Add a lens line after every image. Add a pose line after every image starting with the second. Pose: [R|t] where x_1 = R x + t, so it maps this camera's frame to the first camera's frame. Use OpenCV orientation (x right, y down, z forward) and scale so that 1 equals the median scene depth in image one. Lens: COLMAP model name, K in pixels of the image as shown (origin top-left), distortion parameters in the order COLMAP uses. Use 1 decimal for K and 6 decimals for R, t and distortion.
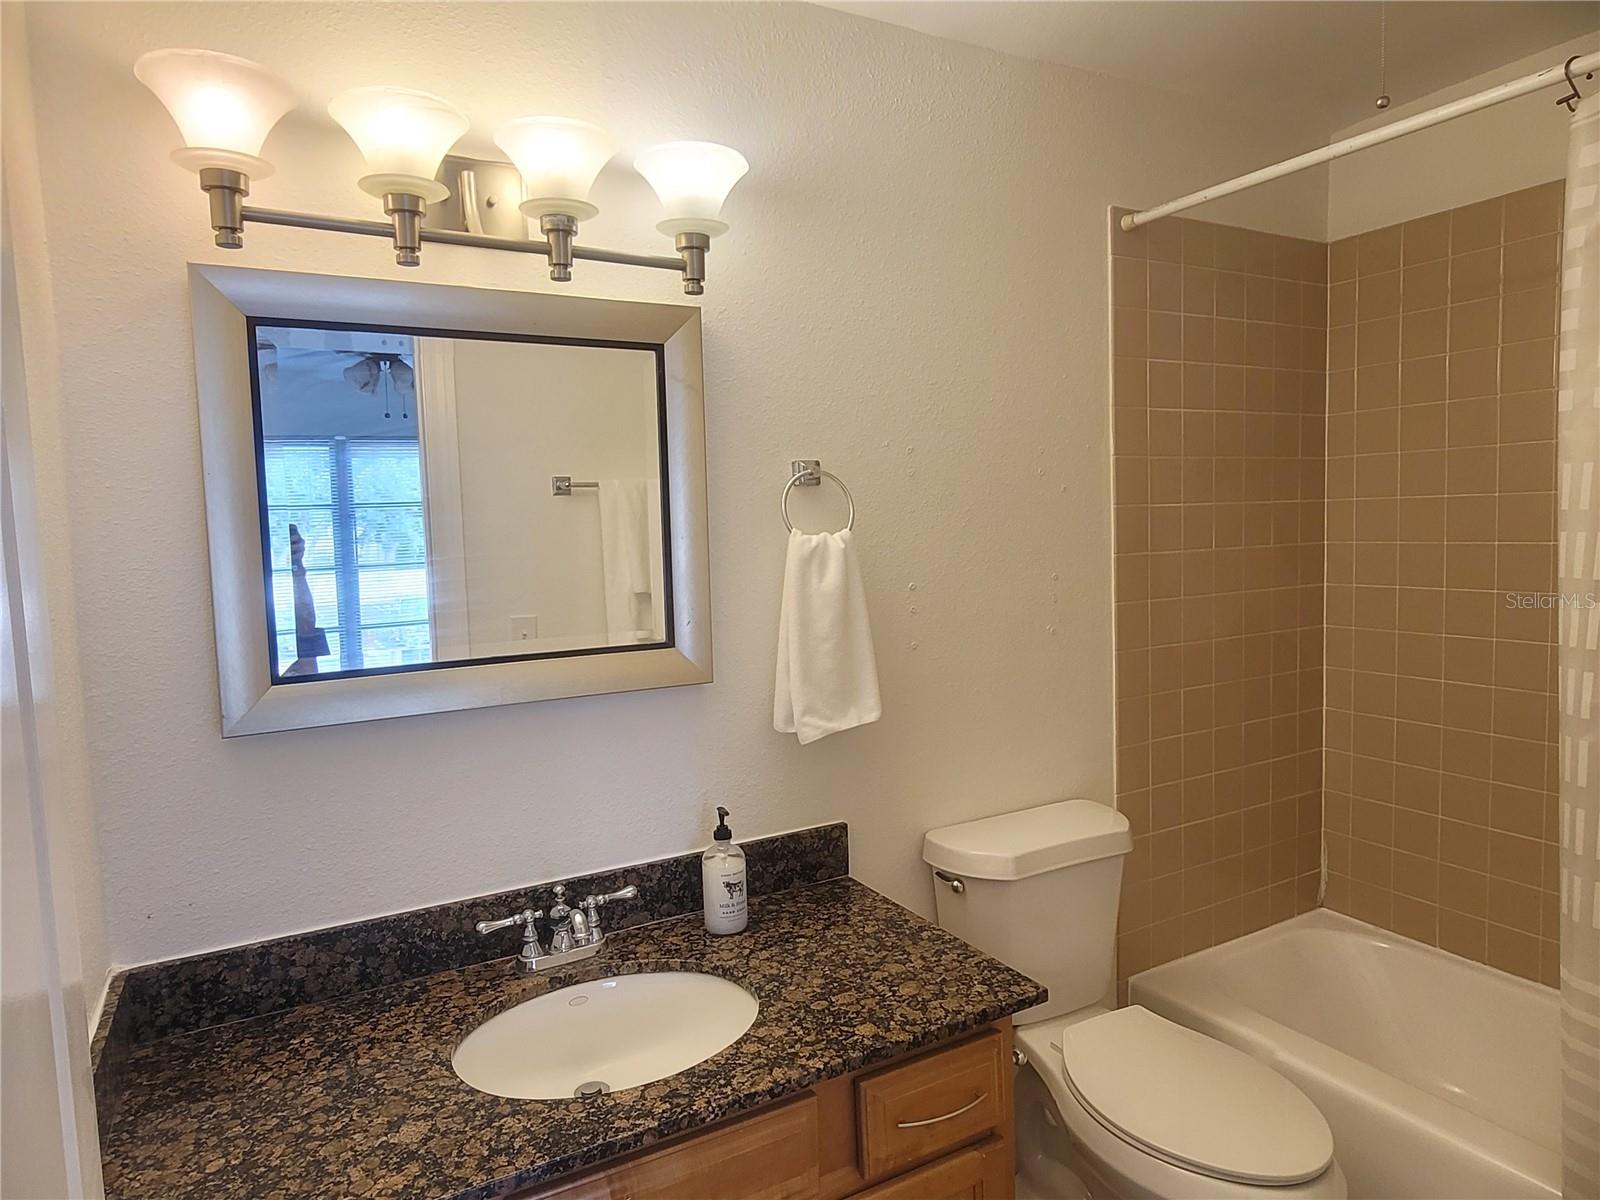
lens RADIAL K [[958.0, 0, 795.4], [0, 958.0, 591.6], [0, 0, 1]] dist [-0.005610, -0.003938]
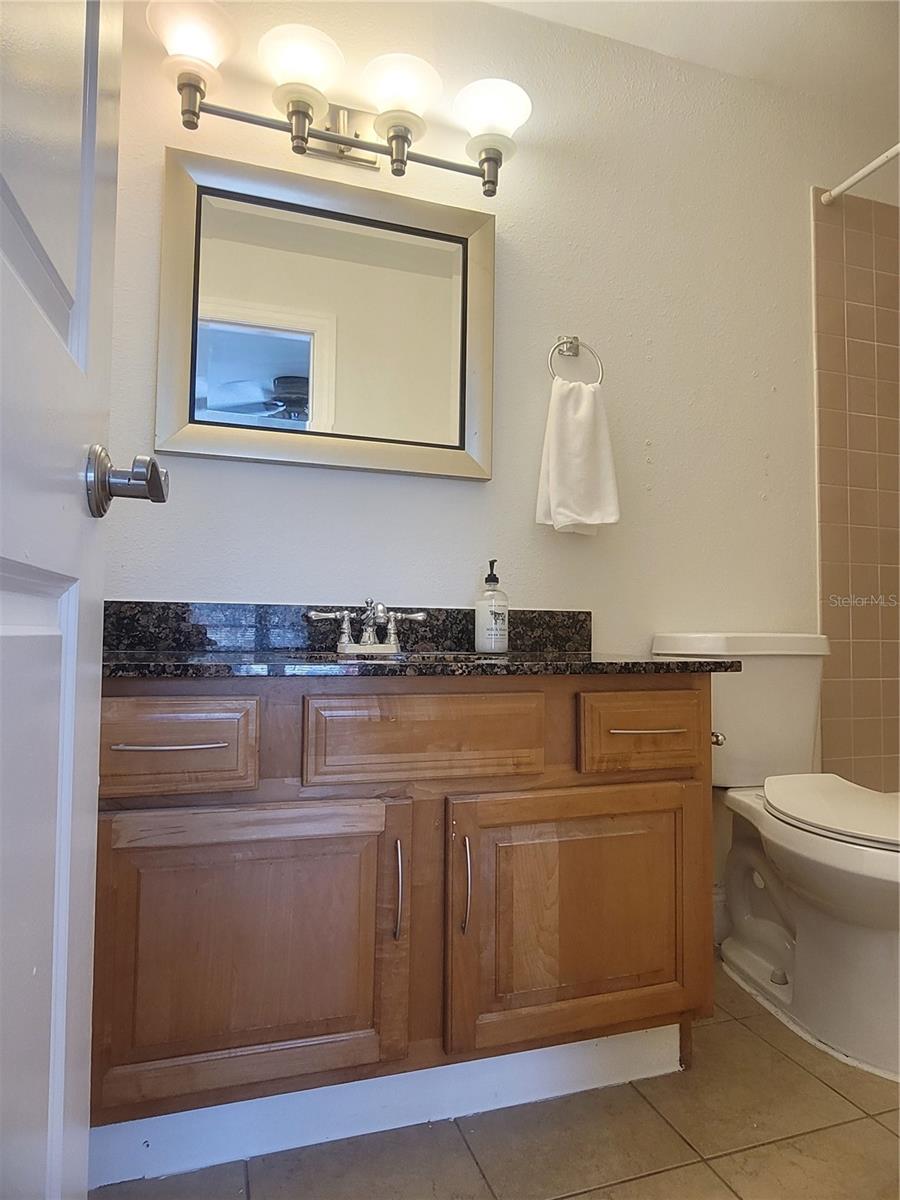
lens RADIAL K [[718.5, 0, 456.3], [0, 718.5, 595.6], [0, 0, 1]] dist [-0.005610, -0.003938]
pose [[0.982694, 0.033994, -0.182092, 0.057609], [-0.055501, 0.991889, -0.114350, 0.388356], [0.176728, 0.122477, 0.976610, 0.018650]]
